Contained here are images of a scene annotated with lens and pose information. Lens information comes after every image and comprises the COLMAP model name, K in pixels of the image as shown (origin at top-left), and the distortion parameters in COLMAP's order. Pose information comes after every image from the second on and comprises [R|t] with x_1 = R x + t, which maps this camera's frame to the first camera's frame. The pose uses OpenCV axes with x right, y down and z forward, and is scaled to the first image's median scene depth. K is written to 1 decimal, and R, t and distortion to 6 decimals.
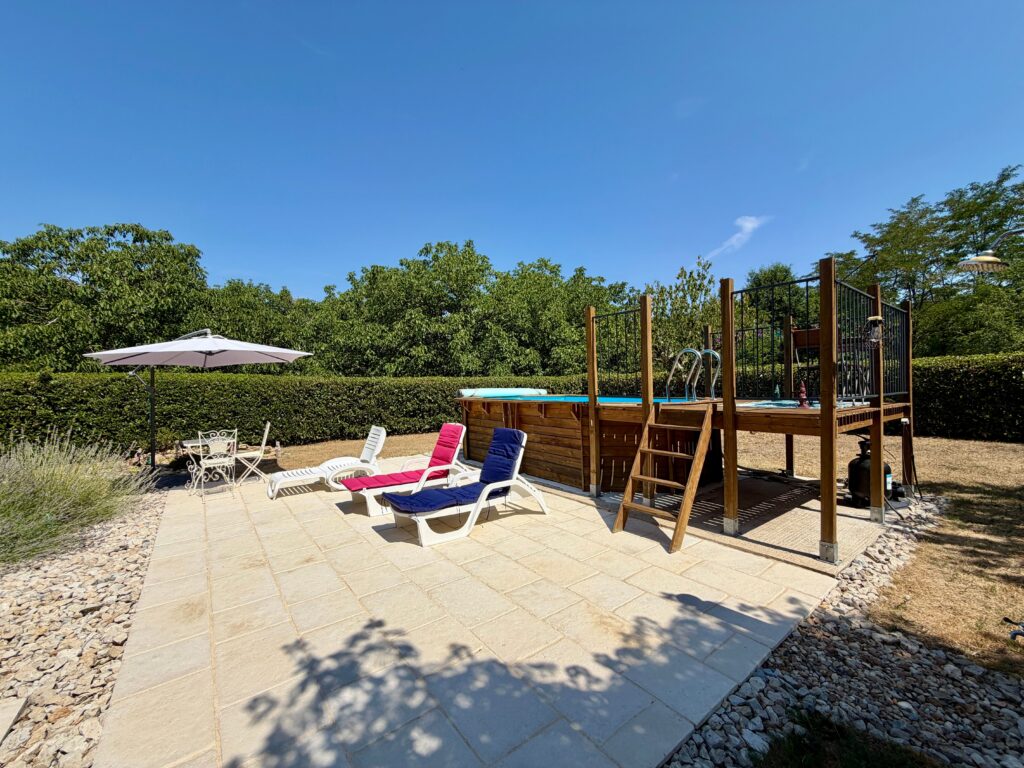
lens RADIAL K [[408.4, 0, 508.9], [0, 408.4, 385.0], [0, 0, 1]] dist [-0.001260, 0.000533]
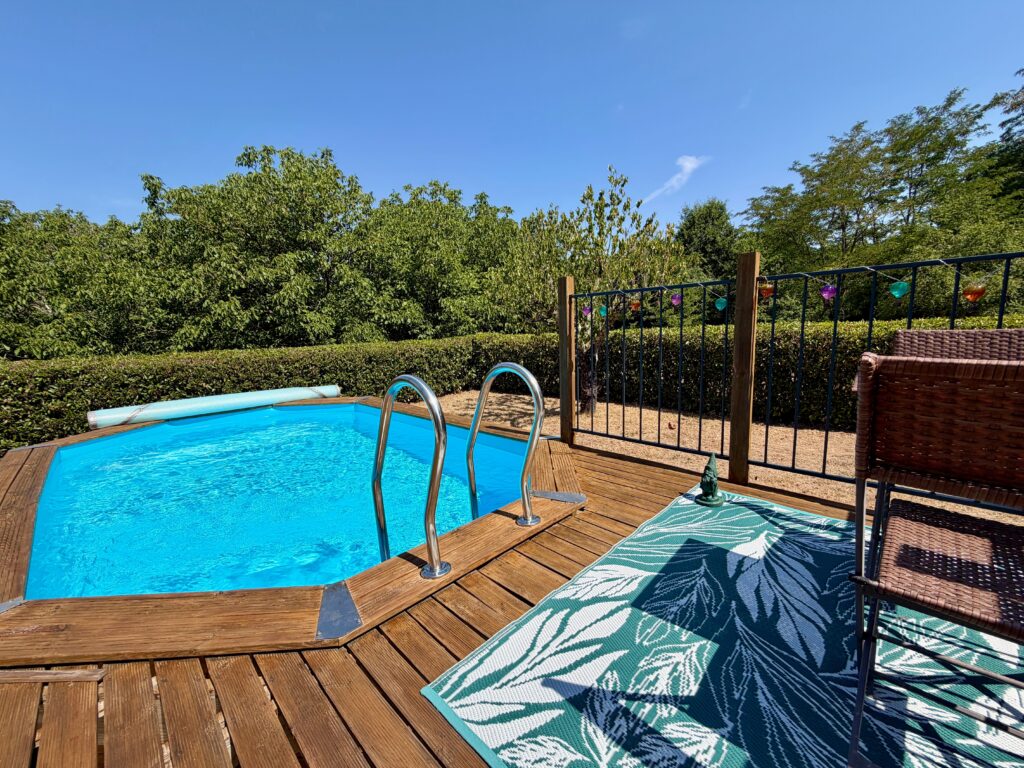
lens RADIAL K [[408.4, 0, 508.7], [0, 408.4, 386.6], [0, 0, 1]] dist [-0.001260, 0.000533]
pose [[0.990850, -0.036294, 0.129994, 0.252772], [0.018063, 0.990160, 0.138770, -0.062414], [-0.133752, -0.135152, 0.981756, 0.386911]]
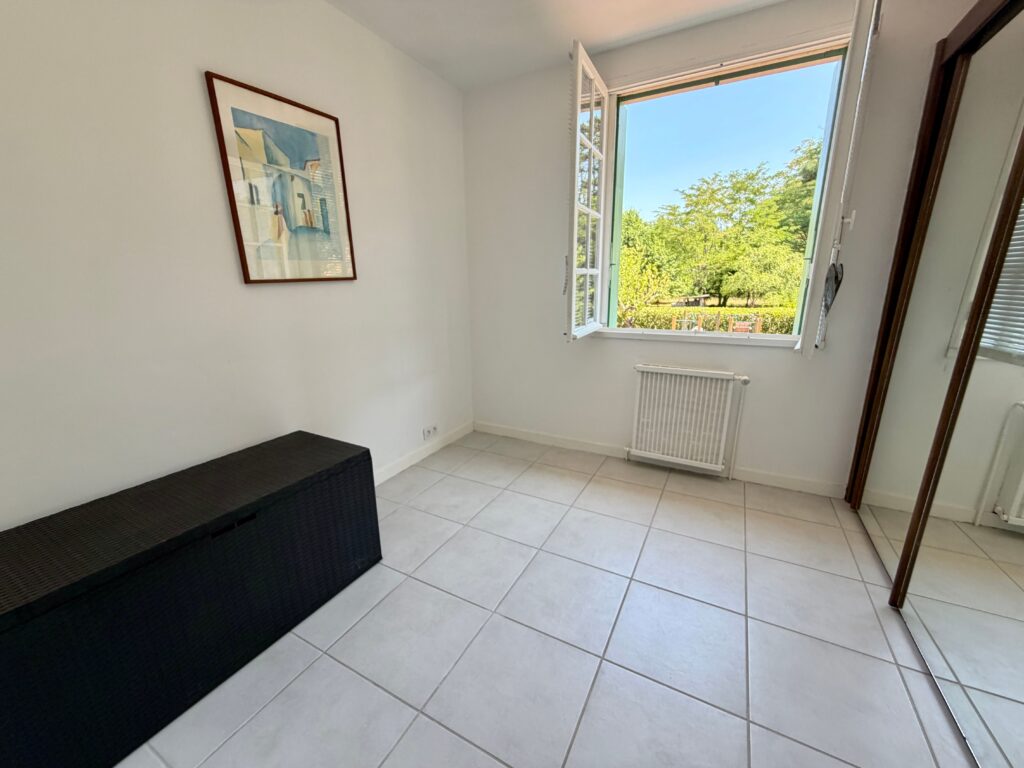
lens RADIAL K [[408.4, 0, 519.0], [0, 408.4, 384.3], [0, 0, 1]] dist [-0.001260, 0.000533]
pose [[0.908200, -0.102854, 0.405701, -0.885933], [0.002437, 0.970617, 0.240617, -0.197260], [-0.418529, -0.217539, 0.881765, -0.464844]]
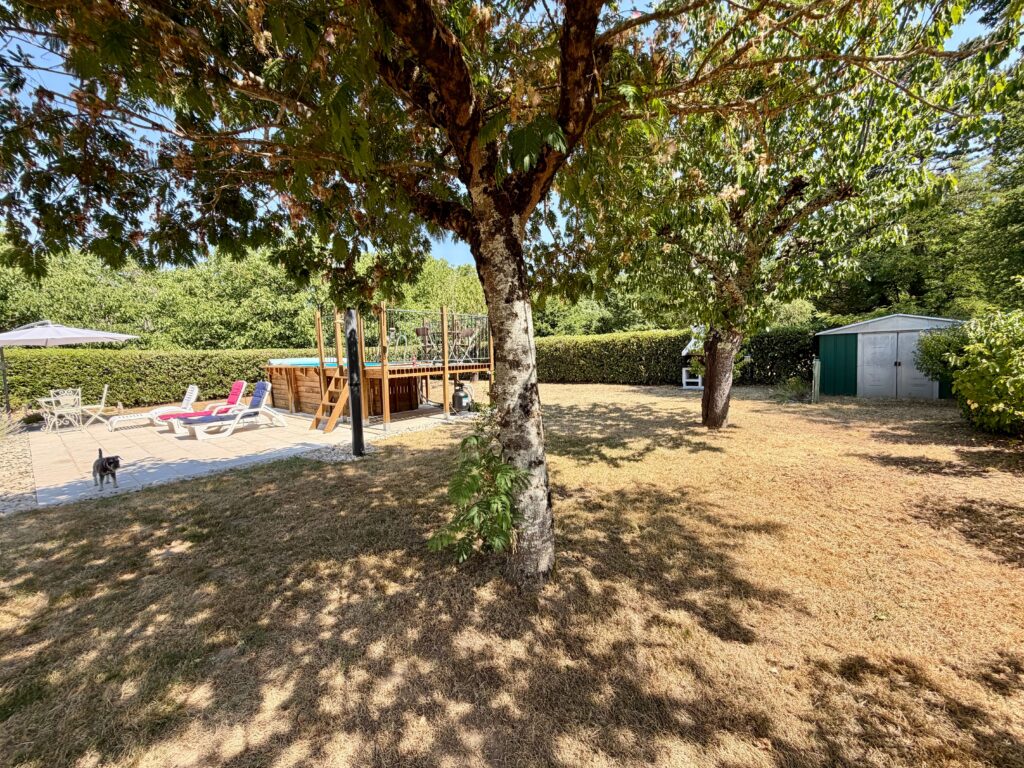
lens RADIAL K [[408.4, 0, 505.8], [0, 408.4, 385.3], [0, 0, 1]] dist [-0.001260, 0.000533]
pose [[0.975652, -0.030022, 0.217261, 0.294779], [0.012208, 0.996485, 0.082874, -0.006086], [-0.218986, -0.078204, 0.972589, -0.441690]]
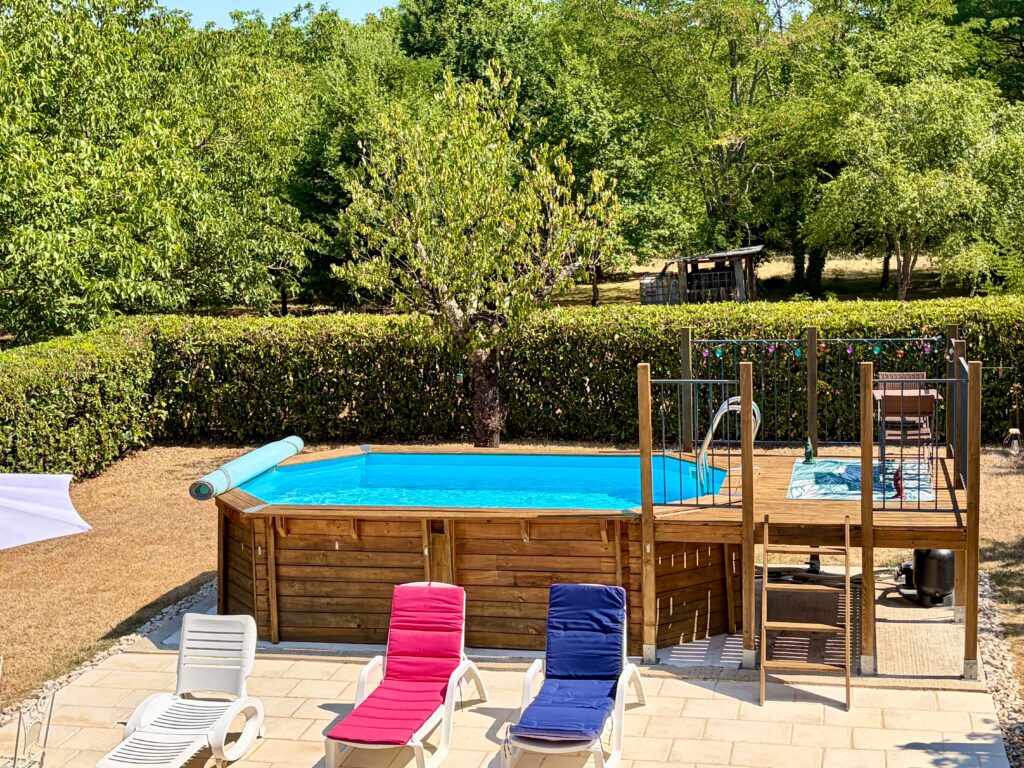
lens RADIAL K [[1500.7, 0, 515.9], [0, 1500.7, 383.5], [0, 0, 1]] dist [0.023217, 0.000000]
pose [[0.766377, -0.090861, 0.635933, -0.697300], [0.016363, 0.992386, 0.122071, -0.221110], [-0.642183, -0.083147, 0.762029, -0.296749]]
